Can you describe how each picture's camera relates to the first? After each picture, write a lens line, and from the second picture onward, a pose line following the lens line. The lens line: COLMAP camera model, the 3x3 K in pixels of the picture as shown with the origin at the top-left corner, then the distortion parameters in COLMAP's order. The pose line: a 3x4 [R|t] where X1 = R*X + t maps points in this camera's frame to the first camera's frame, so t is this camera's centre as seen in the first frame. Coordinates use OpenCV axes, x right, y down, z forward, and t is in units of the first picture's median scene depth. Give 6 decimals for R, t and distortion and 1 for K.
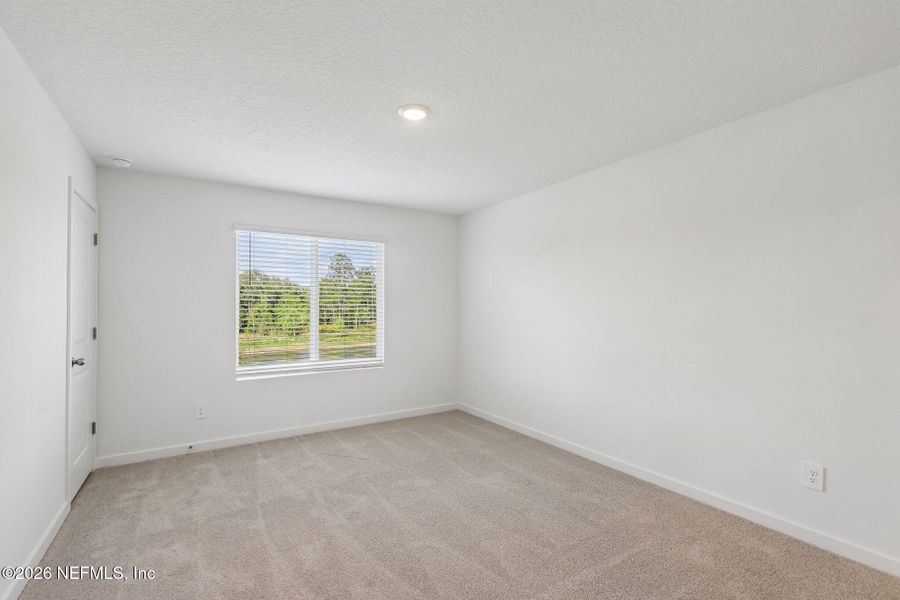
lens RADIAL K [[405.8, 0, 452.1], [0, 405.8, 305.8], [0, 0, 1]] dist [0.007959, -0.000002]
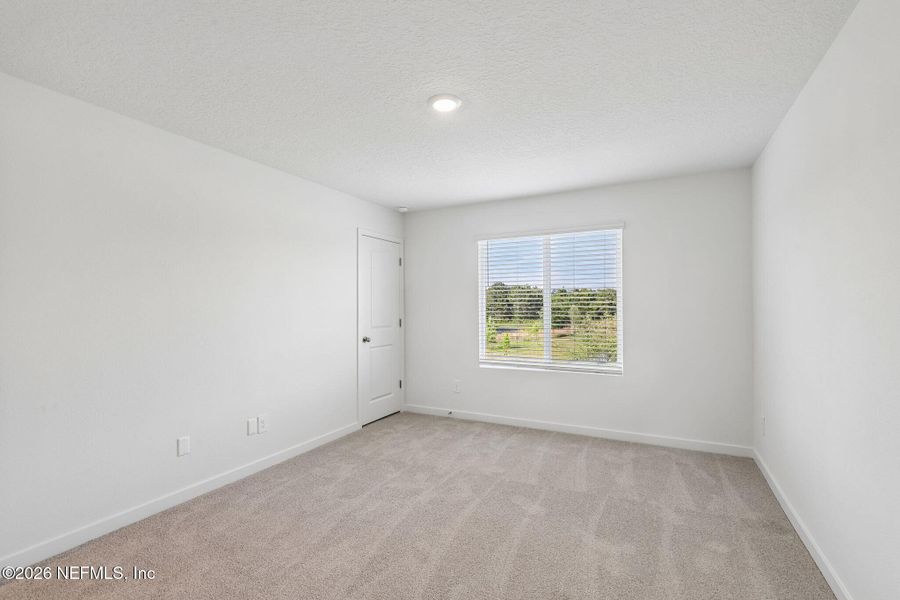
lens RADIAL K [[405.8, 0, 452.1], [0, 405.8, 305.8], [0, 0, 1]] dist [0.007959, -0.000002]
pose [[0.511276, -0.003345, -0.859410, 0.504514], [0.006632, 0.999978, 0.000054, 0.004505], [0.859391, -0.005727, 0.511287, 0.359898]]
